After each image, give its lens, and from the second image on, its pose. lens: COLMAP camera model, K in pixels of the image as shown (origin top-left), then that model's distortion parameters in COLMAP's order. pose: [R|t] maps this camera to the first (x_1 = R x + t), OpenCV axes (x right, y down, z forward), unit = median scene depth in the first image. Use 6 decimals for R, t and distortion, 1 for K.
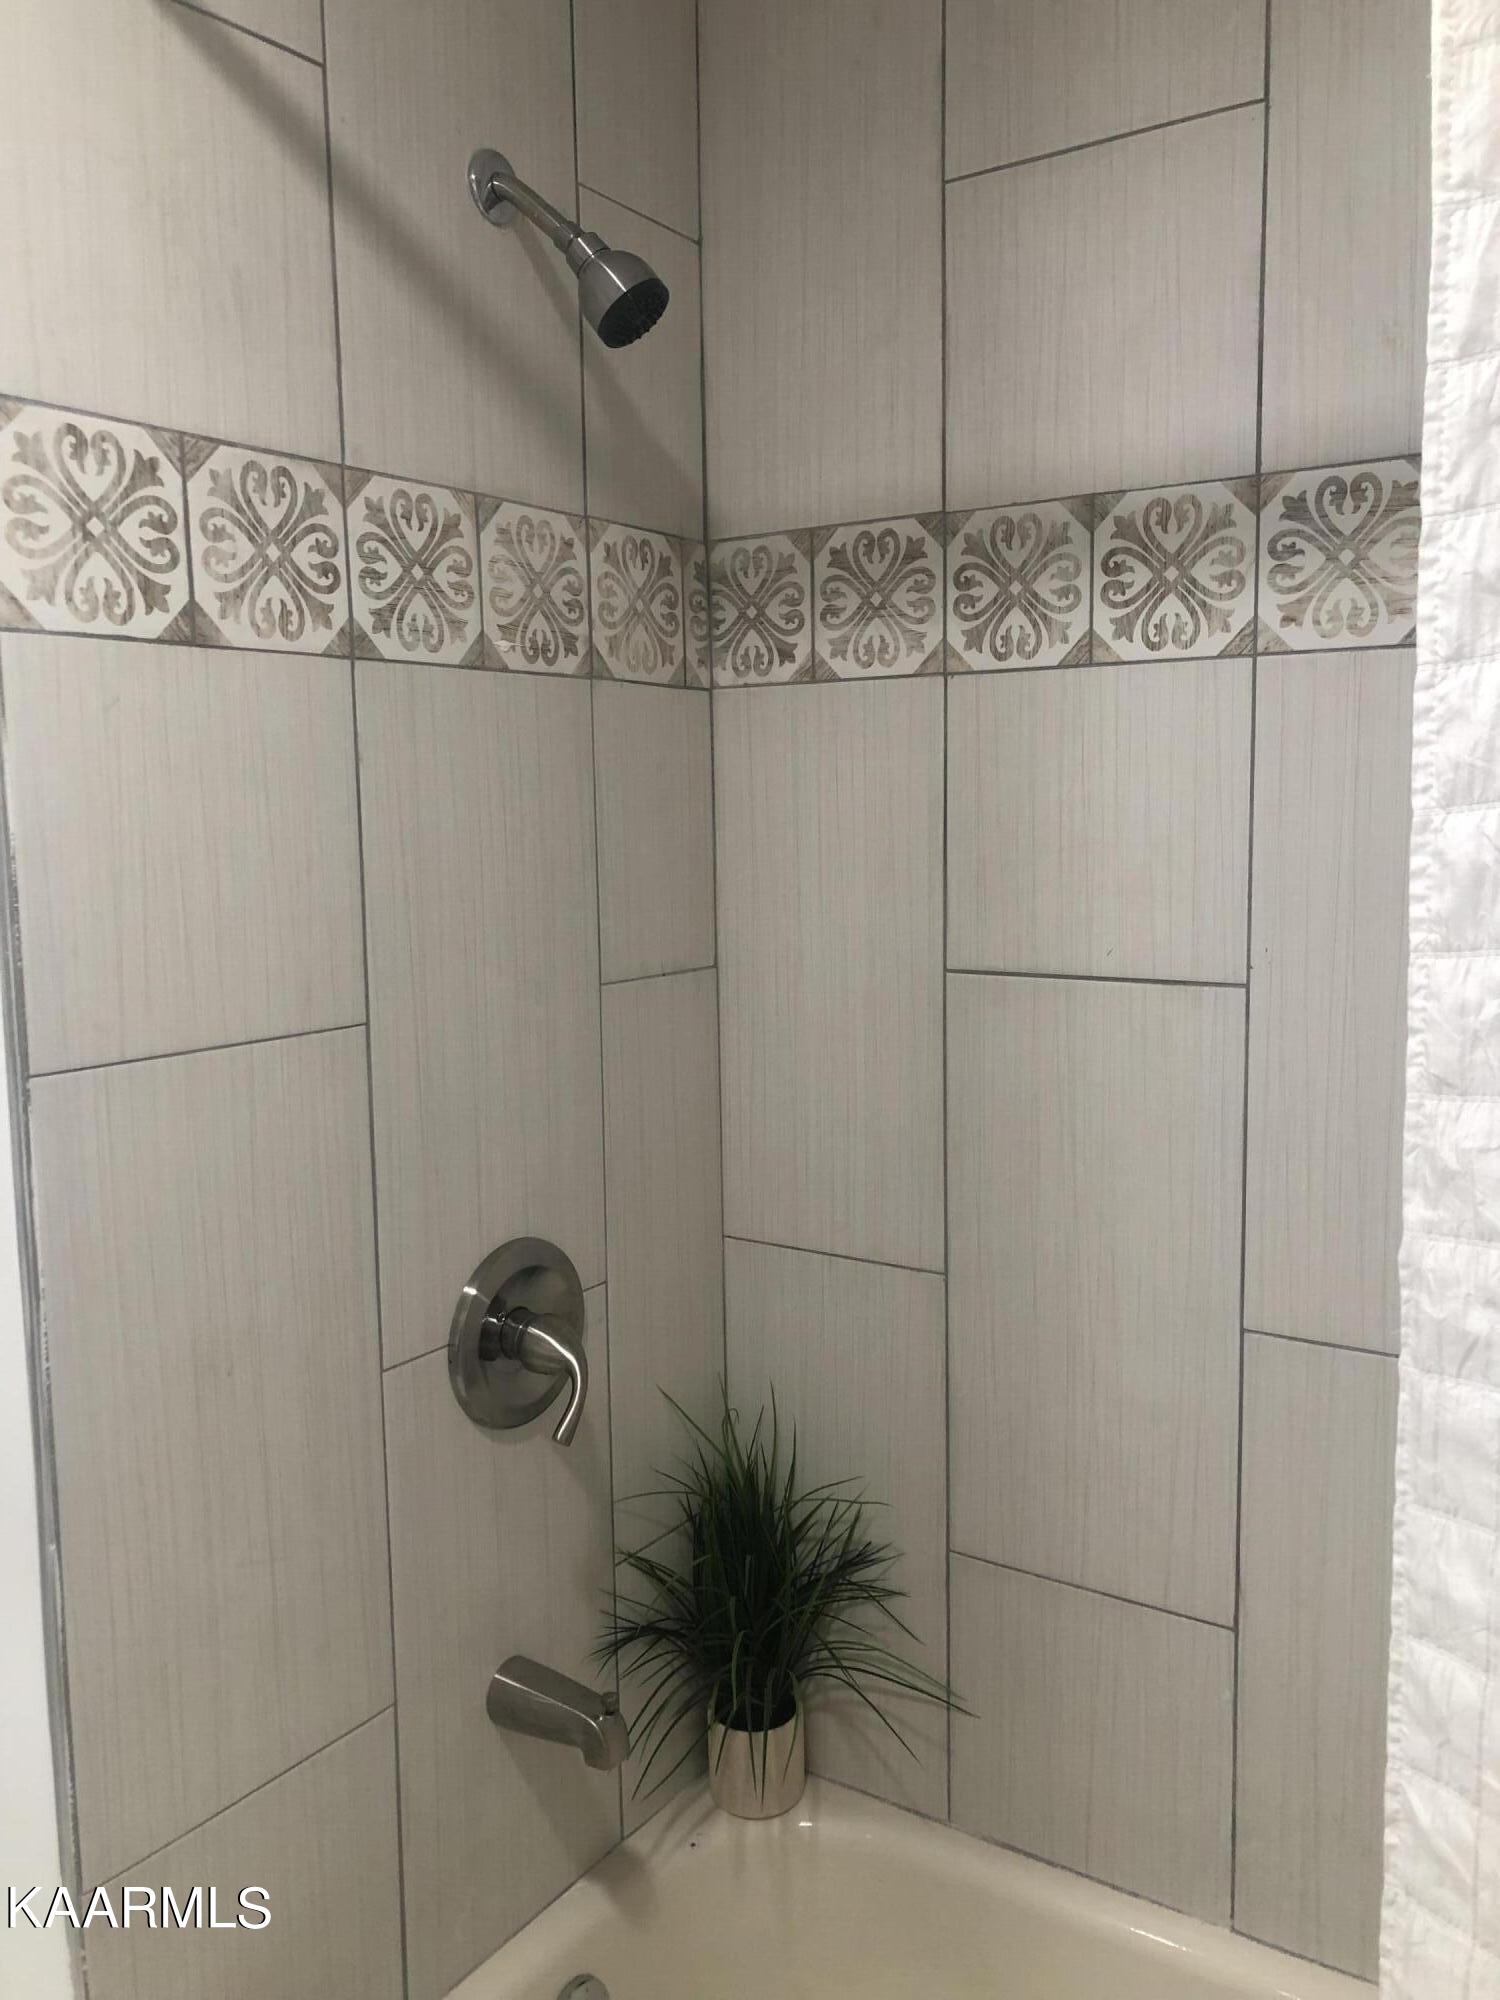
lens RADIAL K [[1662.6, 0, 750.0], [0, 1662.6, 1000.0], [0, 0, 1]] dist [-0.004261, 0.014248]
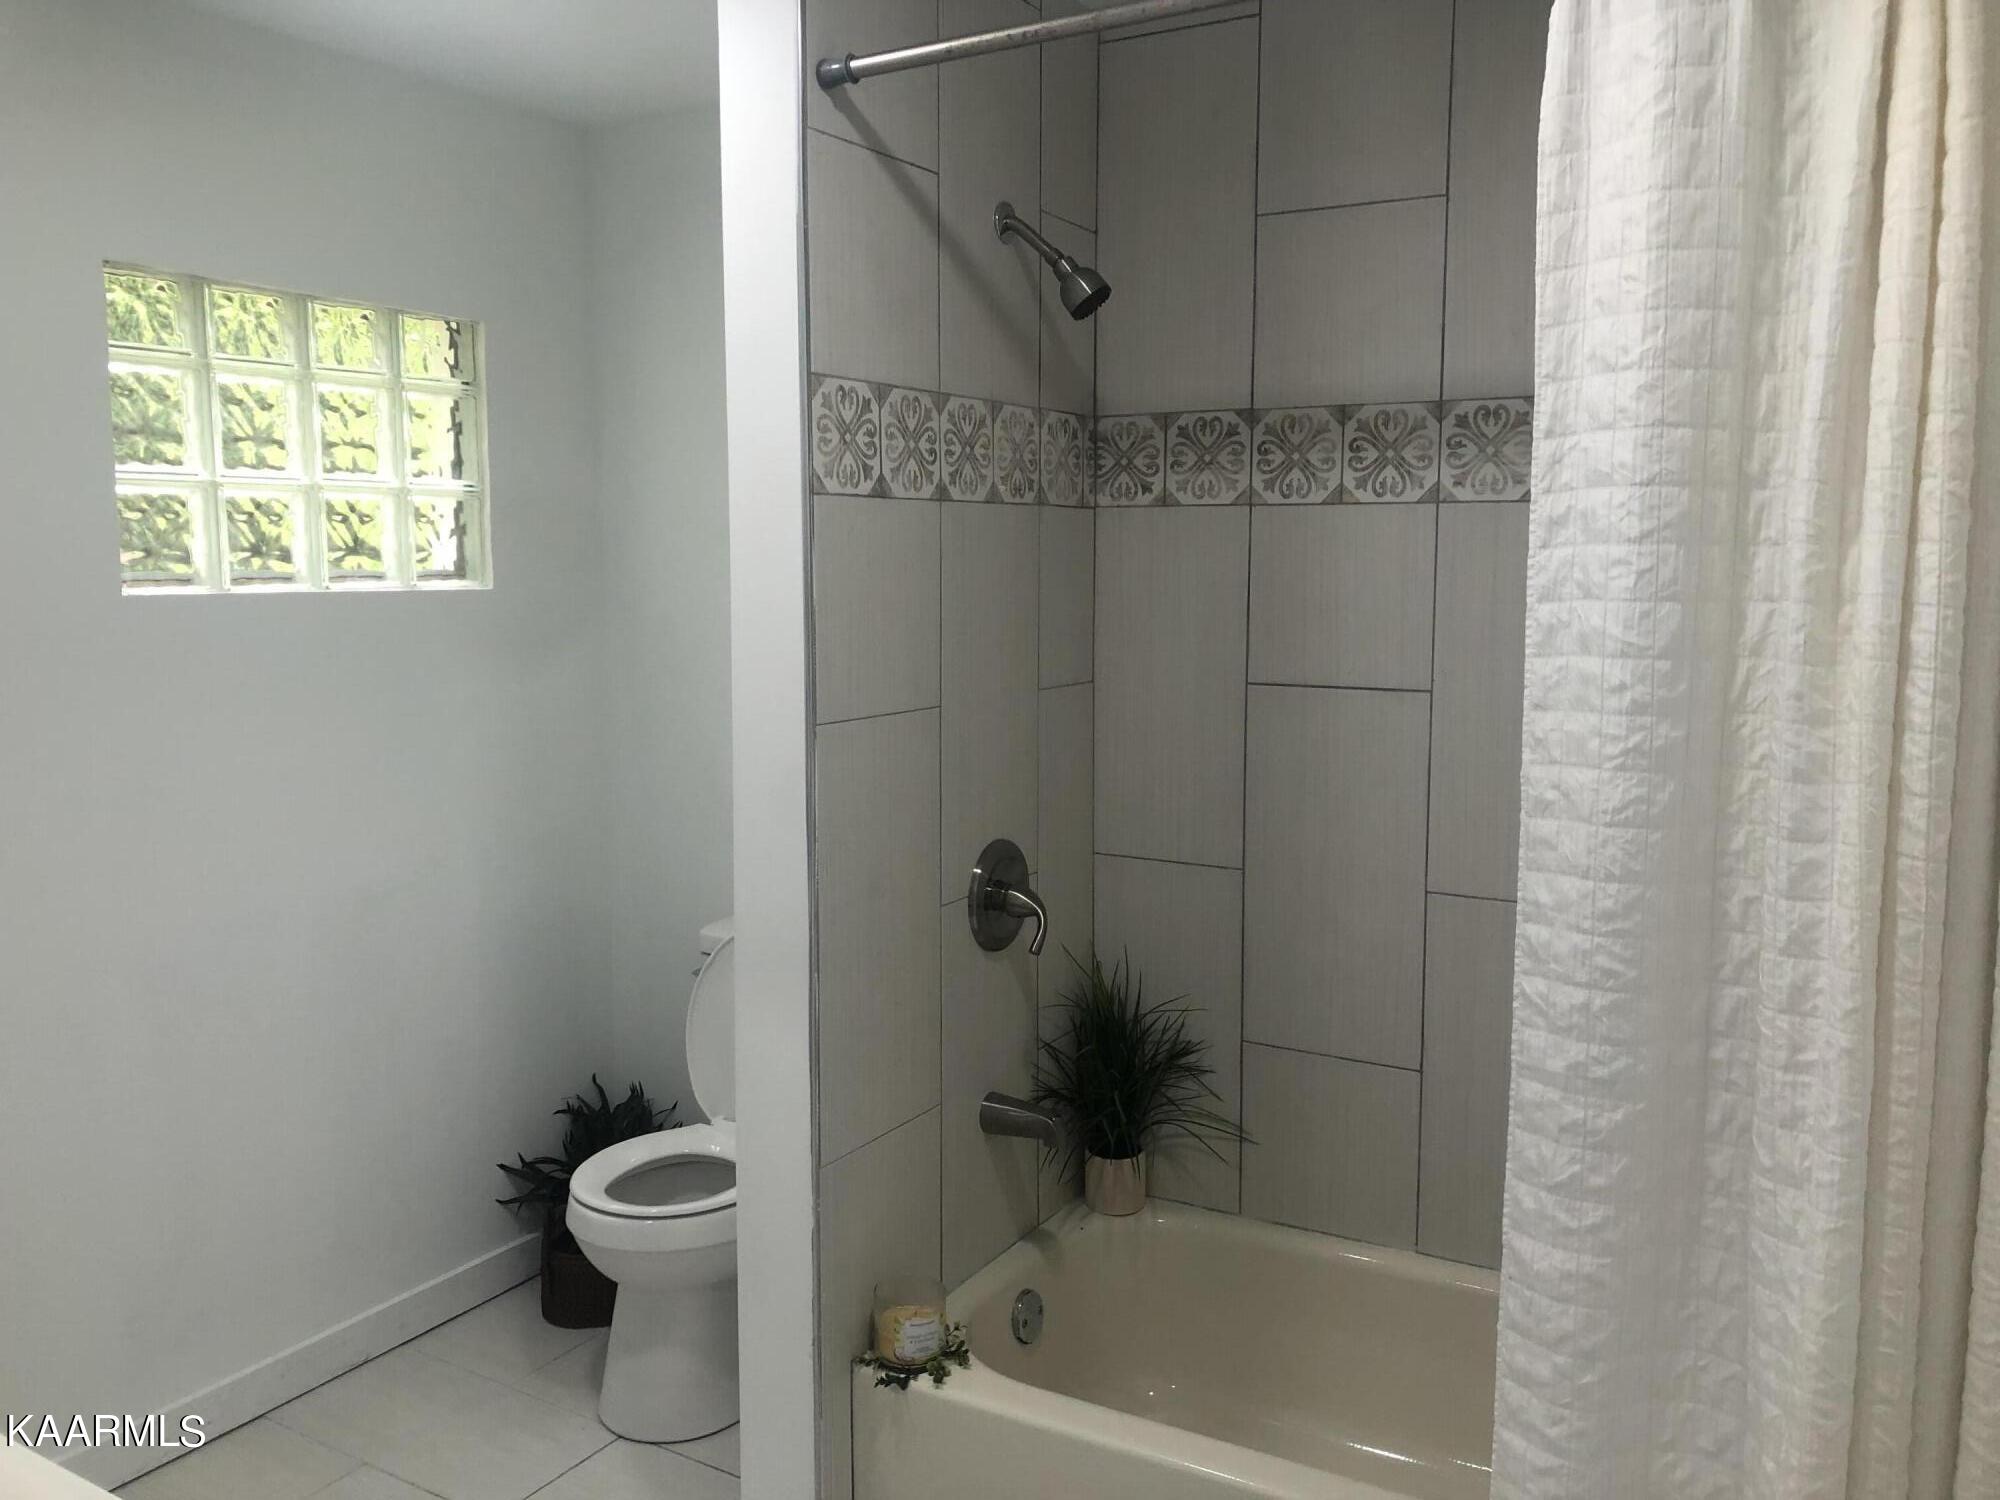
lens RADIAL K [[1585.6, 0, 1000.0], [0, 1585.6, 750.0], [0, 0, 1]] dist [0.038413, -0.059827]
pose [[0.997978, 0.004922, 0.063372, -0.251096], [-0.005174, 0.999979, 0.003815, 0.048315], [-0.063352, -0.004135, 0.997983, -0.620210]]
